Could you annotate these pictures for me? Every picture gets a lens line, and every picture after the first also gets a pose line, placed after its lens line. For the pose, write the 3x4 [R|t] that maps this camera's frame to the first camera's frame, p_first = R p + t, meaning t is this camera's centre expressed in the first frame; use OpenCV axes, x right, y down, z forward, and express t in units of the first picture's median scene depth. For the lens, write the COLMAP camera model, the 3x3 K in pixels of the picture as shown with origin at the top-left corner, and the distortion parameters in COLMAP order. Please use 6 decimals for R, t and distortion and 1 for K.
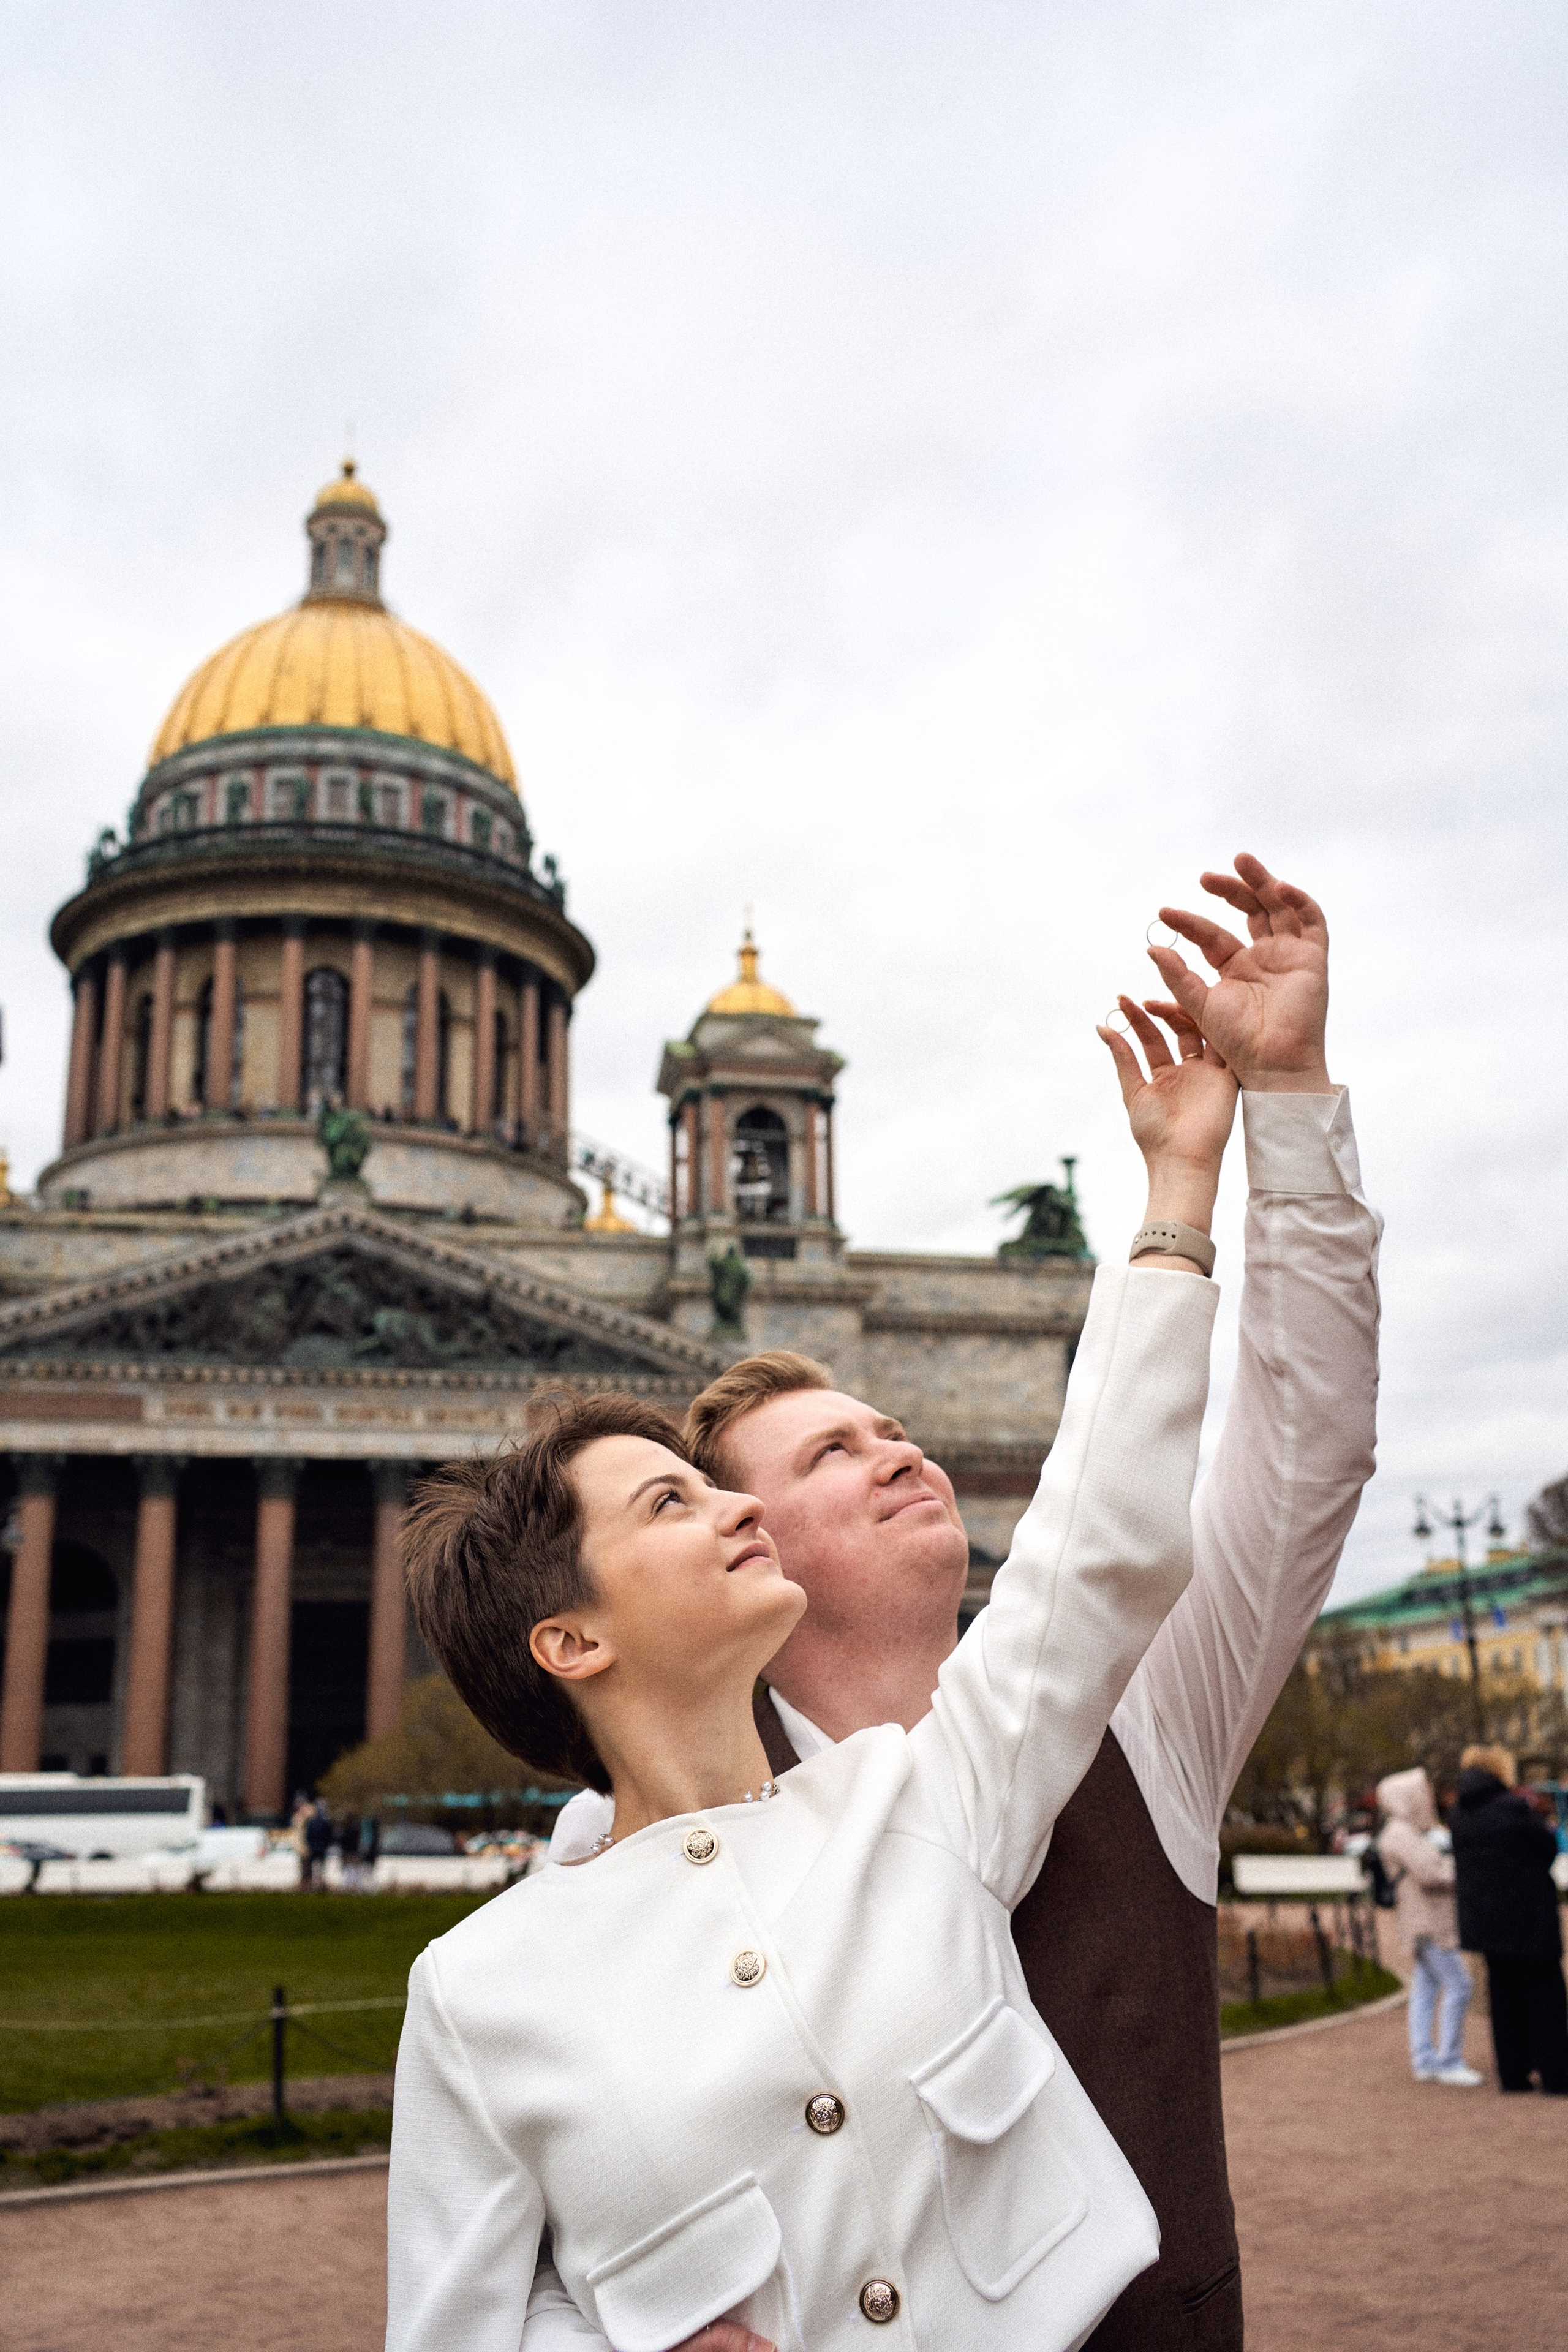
lens RADIAL K [[2313.9, 0, 753.9], [0, 2313.9, 1166.9], [0, 0, 1]] dist [-0.038981, 0.127949]
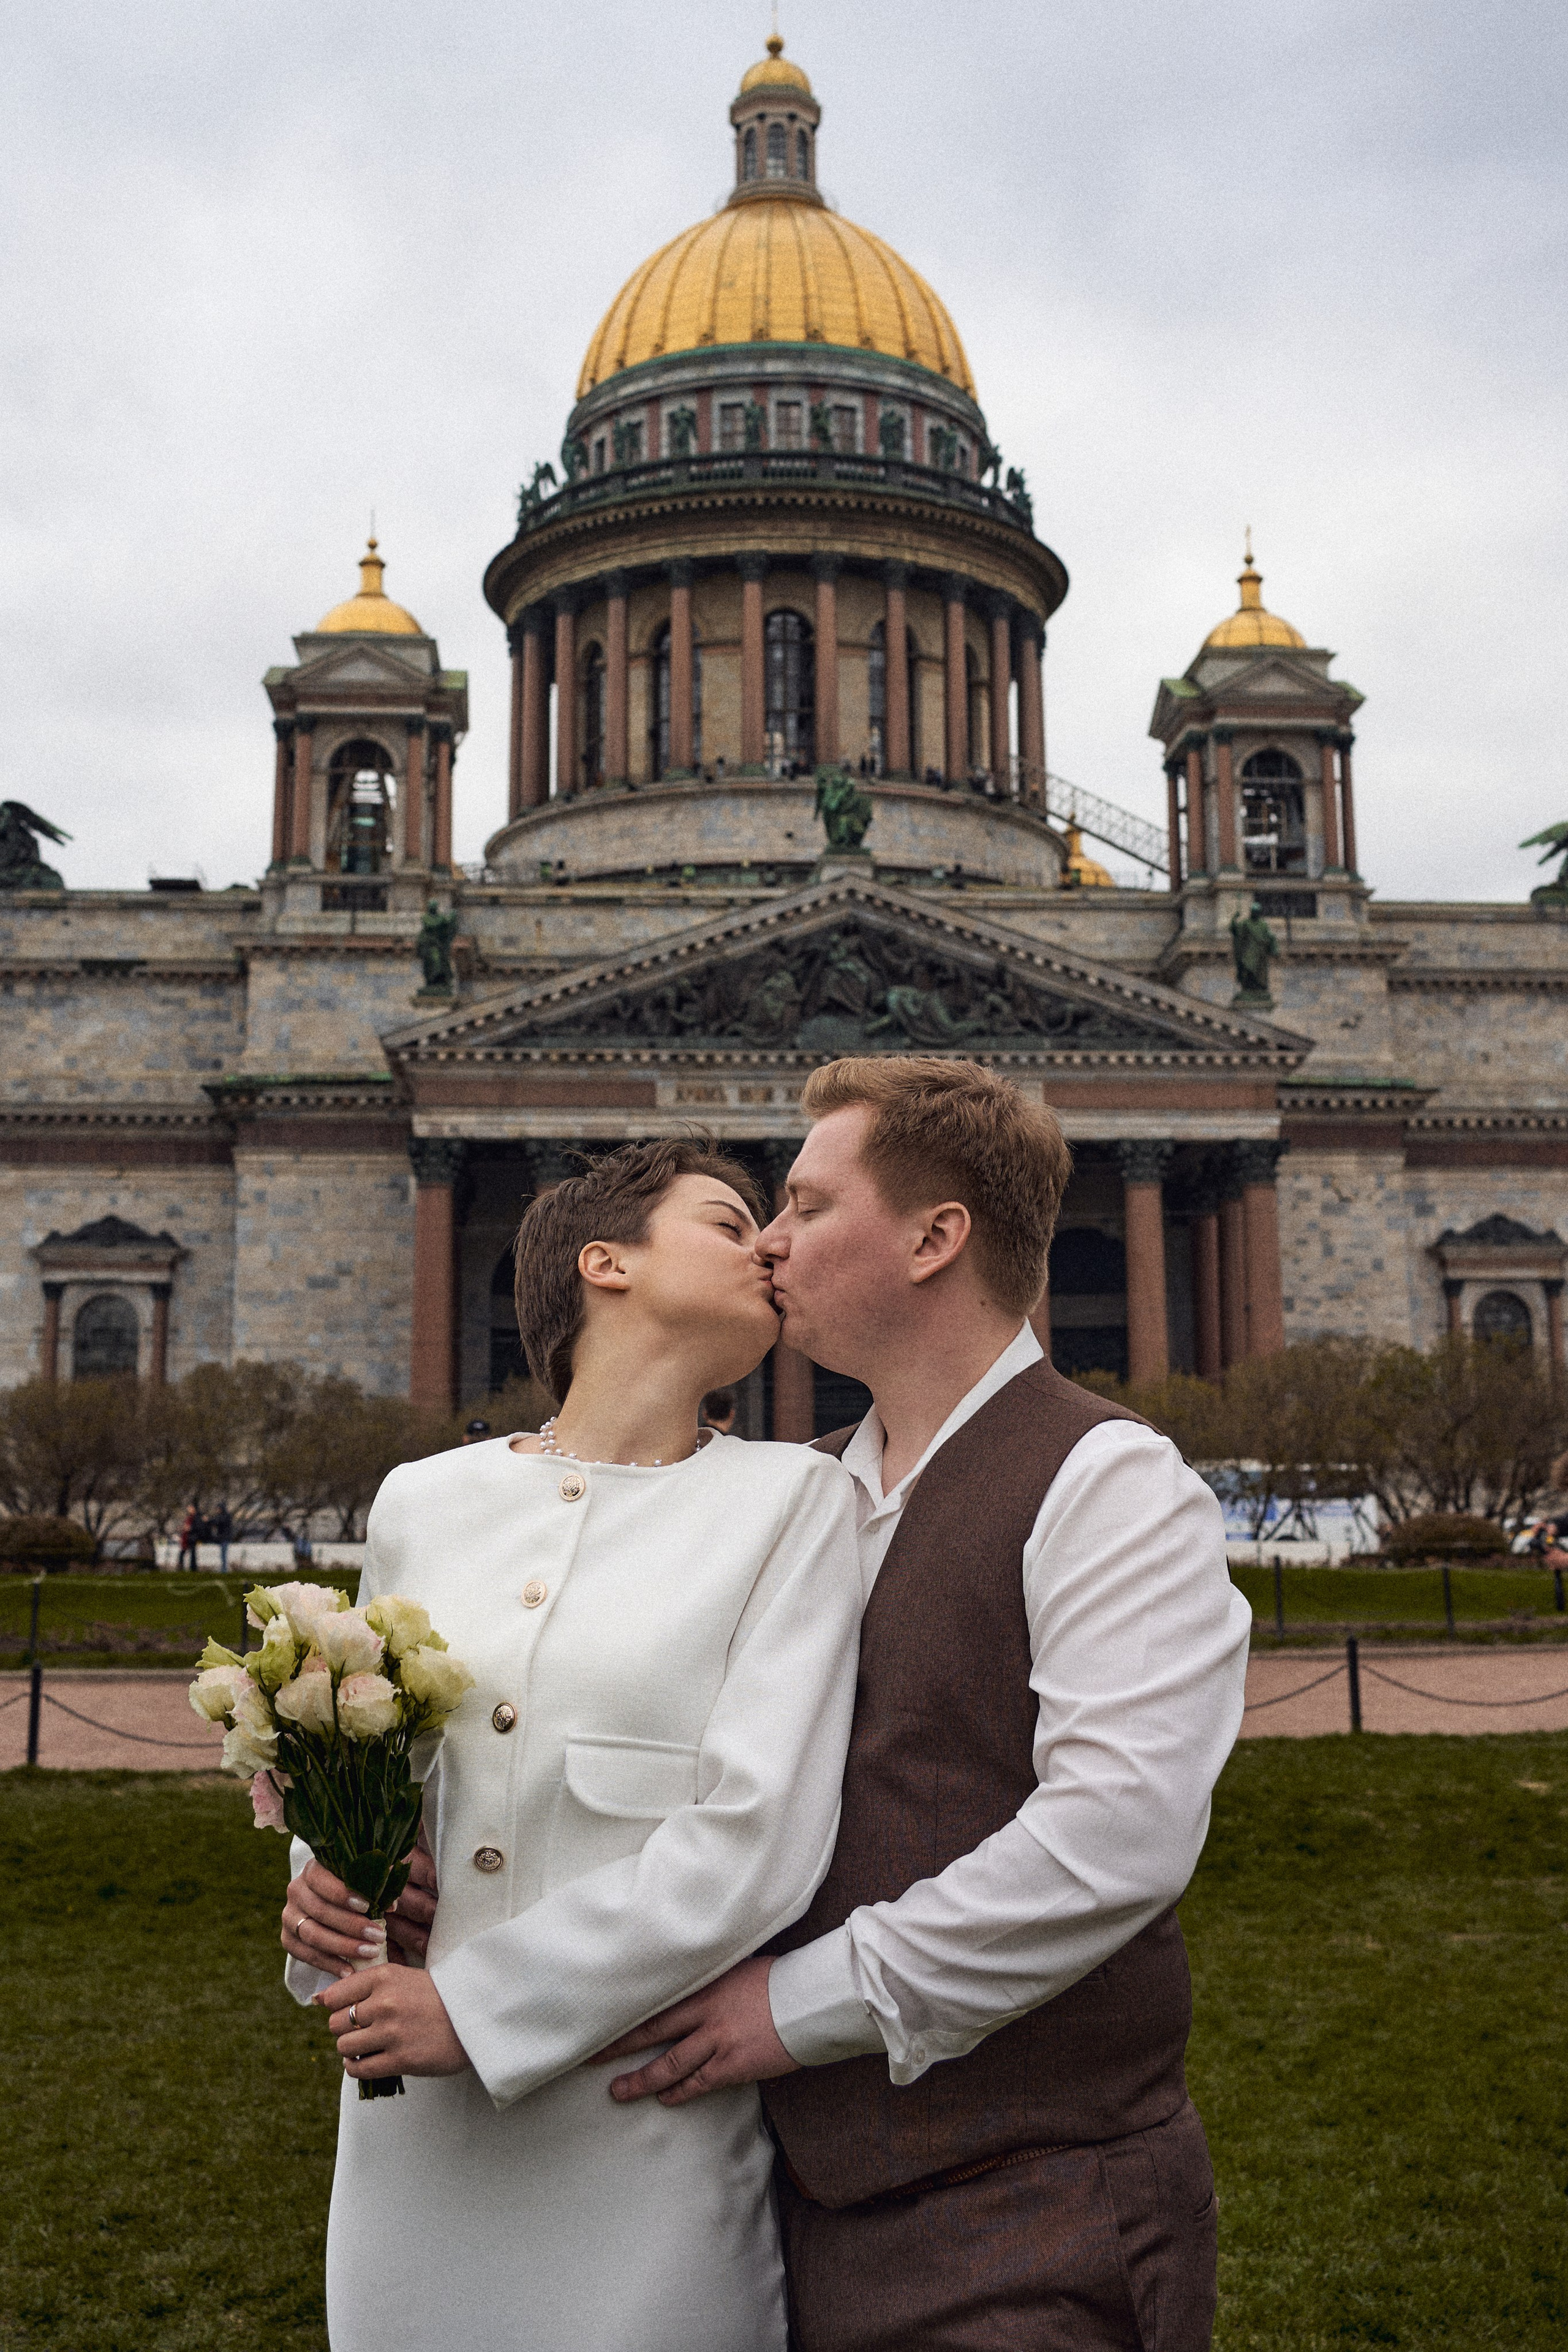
lens RADIAL K [[2744.5, 0, 751.0], [0, 2744.5, 949.8], [0, 0, 1]] dist [-0.022330, -0.012121]
pose [[0.989928, -0.020594, -0.140063, -0.049195], [0.030818, 0.996984, 0.071226, -0.030112], [0.138174, -0.074825, 0.987577, -0.108902]]
